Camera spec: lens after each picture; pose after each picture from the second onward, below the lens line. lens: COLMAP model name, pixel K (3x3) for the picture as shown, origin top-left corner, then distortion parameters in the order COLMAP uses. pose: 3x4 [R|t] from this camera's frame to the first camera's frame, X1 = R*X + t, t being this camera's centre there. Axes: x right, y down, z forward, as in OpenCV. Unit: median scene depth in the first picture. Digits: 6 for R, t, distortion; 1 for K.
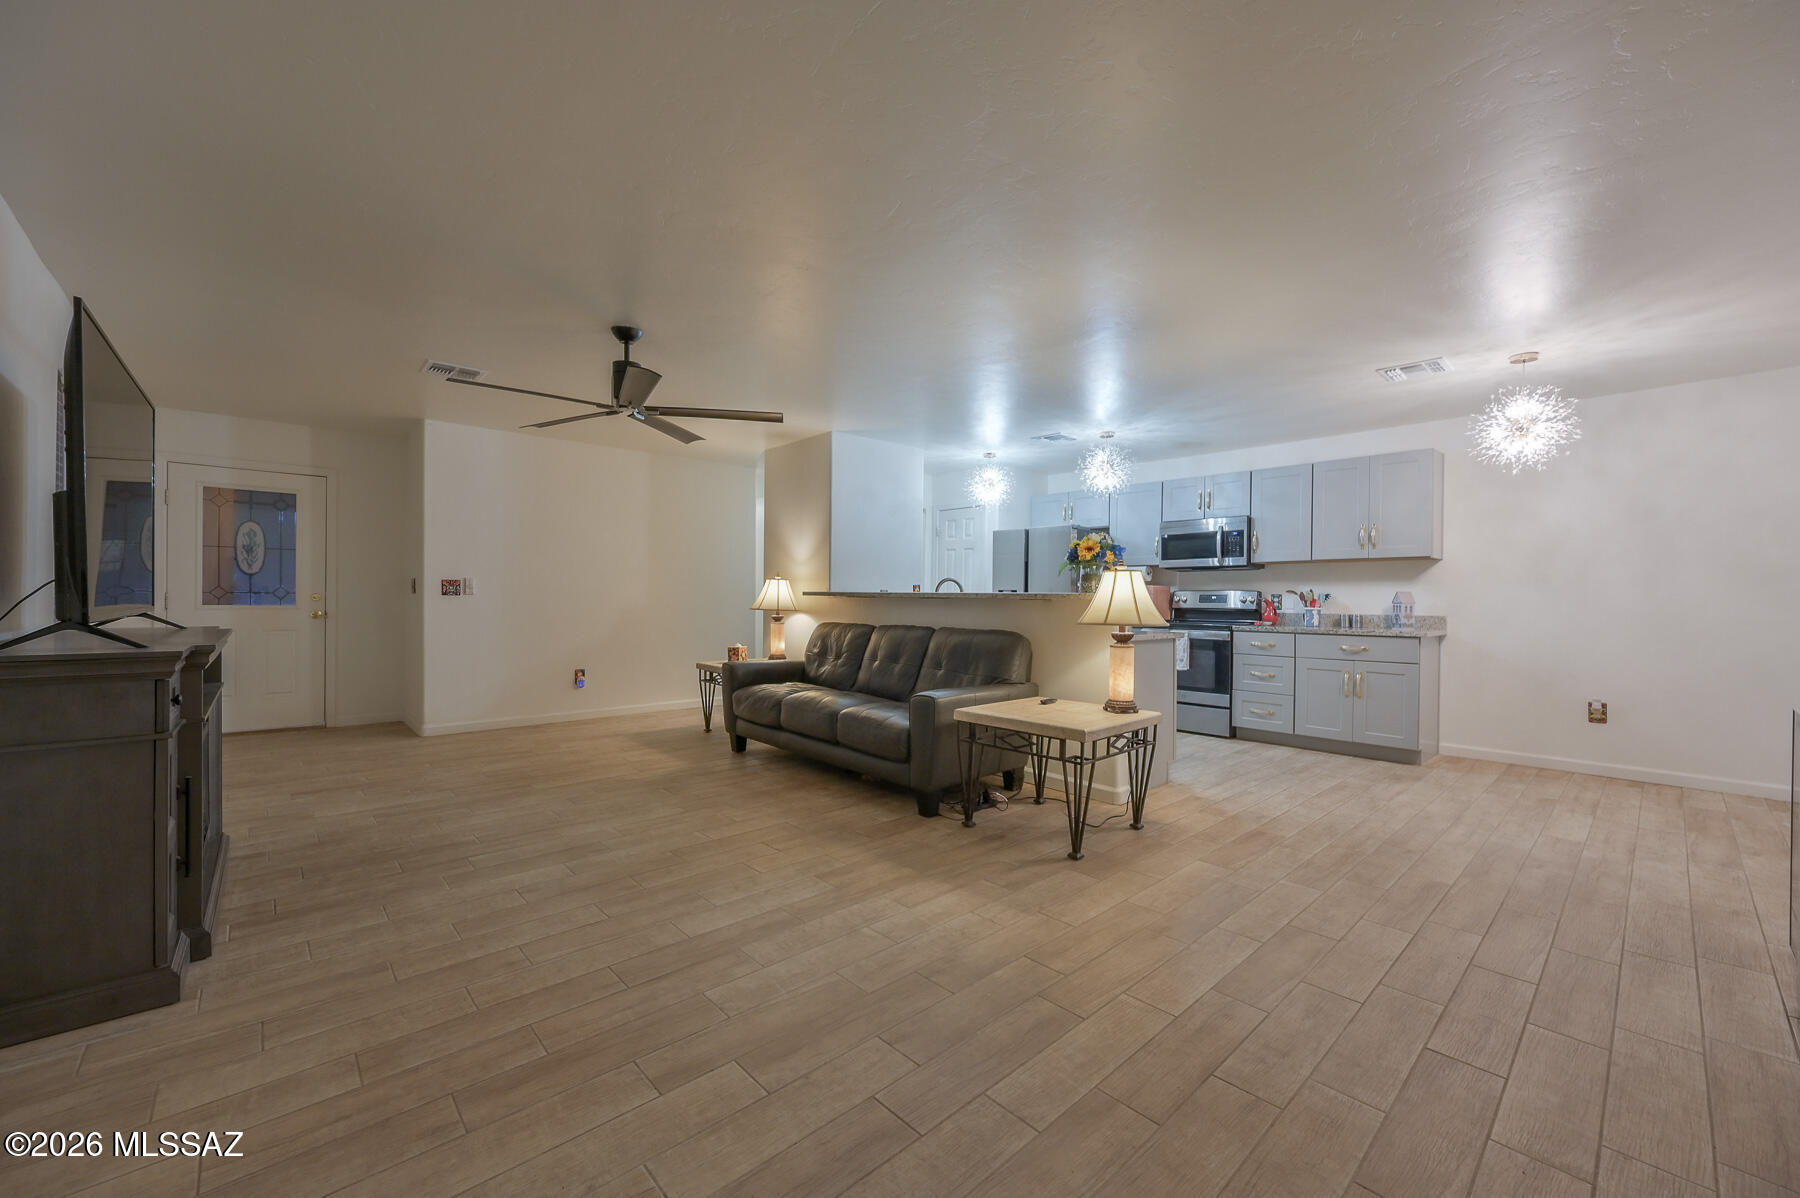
lens RADIAL K [[706.8, 0, 897.4], [0, 706.8, 602.9], [0, 0, 1]] dist [-0.005170, 0.001583]
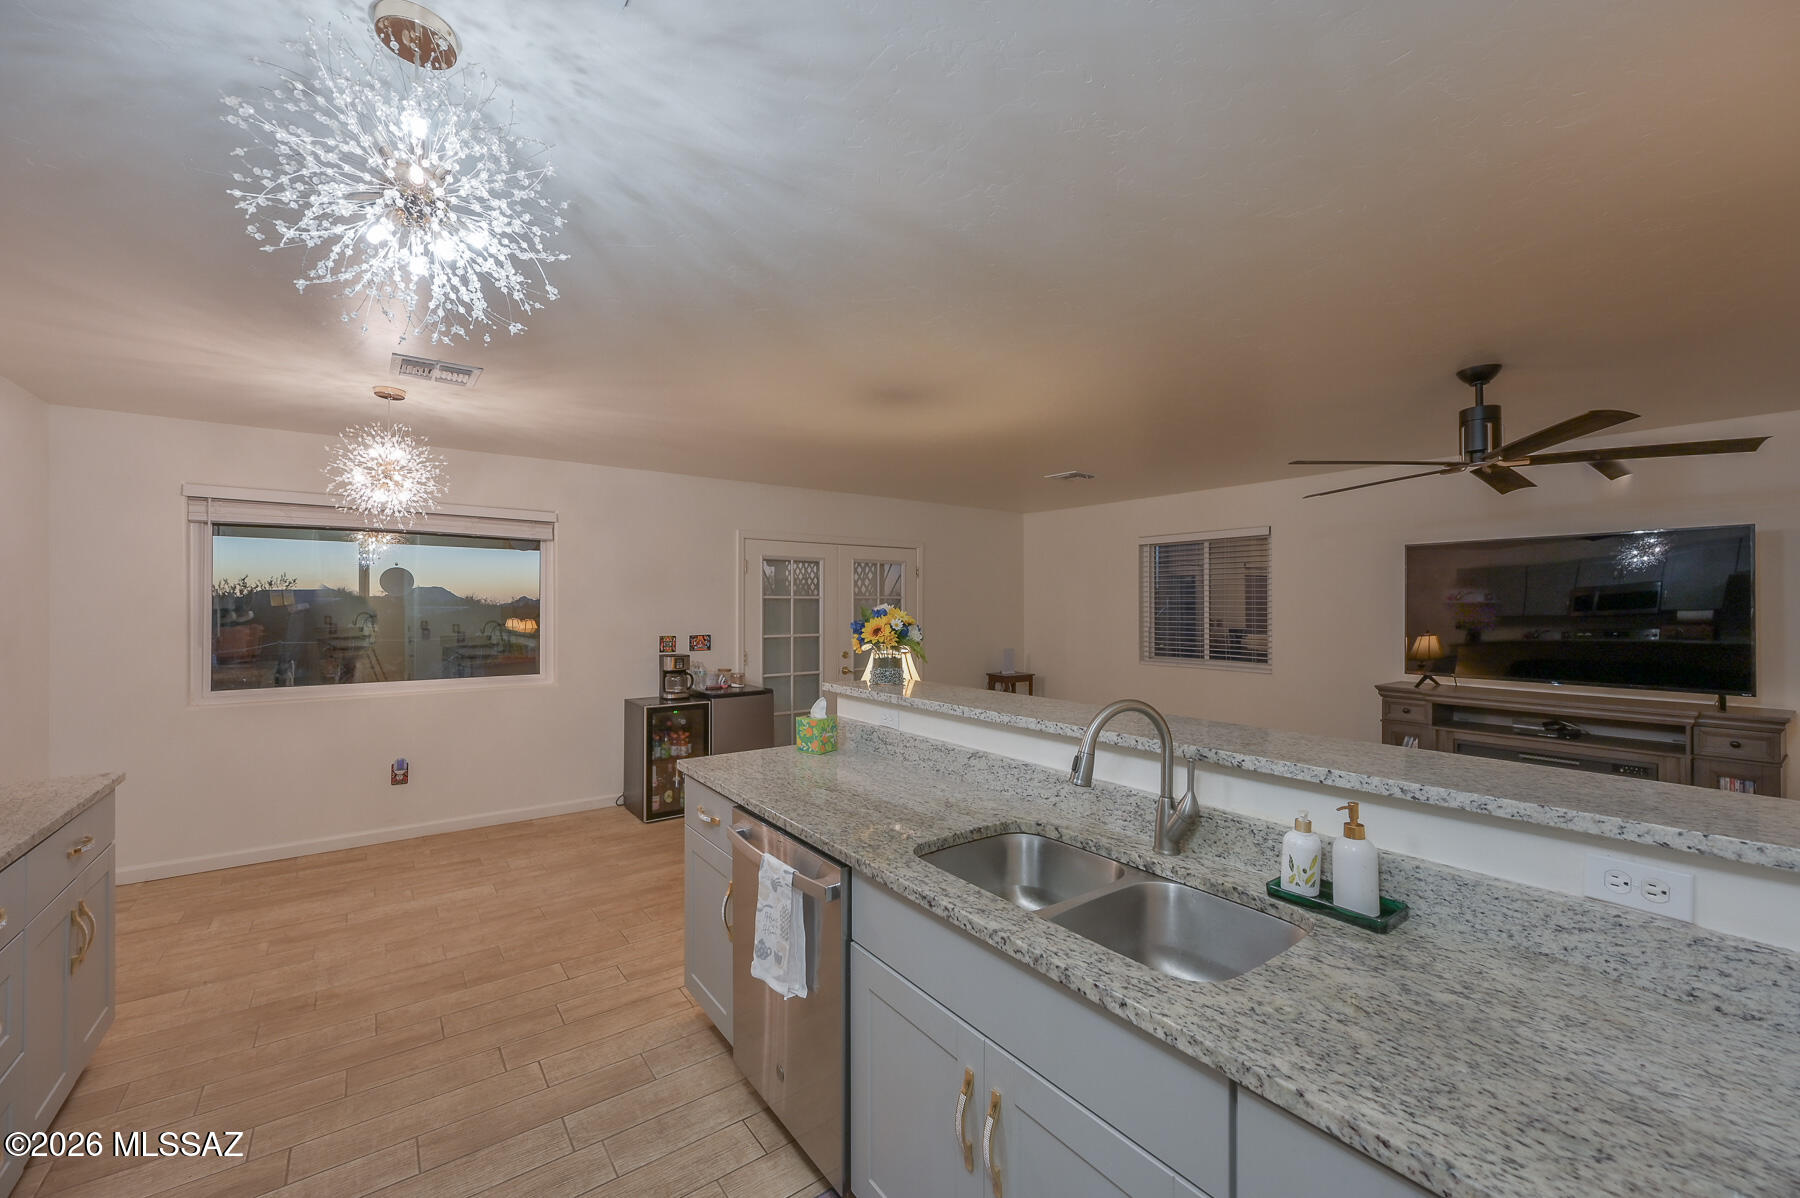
lens RADIAL K [[706.8, 0, 901.7], [0, 706.8, 600.3], [0, 0, 1]] dist [-0.005170, 0.001583]
pose [[-0.995785, -0.009116, 0.091264, 0.191502], [-0.009018, 0.999958, 0.001486, -0.103500], [-0.091274, 0.000657, -0.995826, 1.754876]]
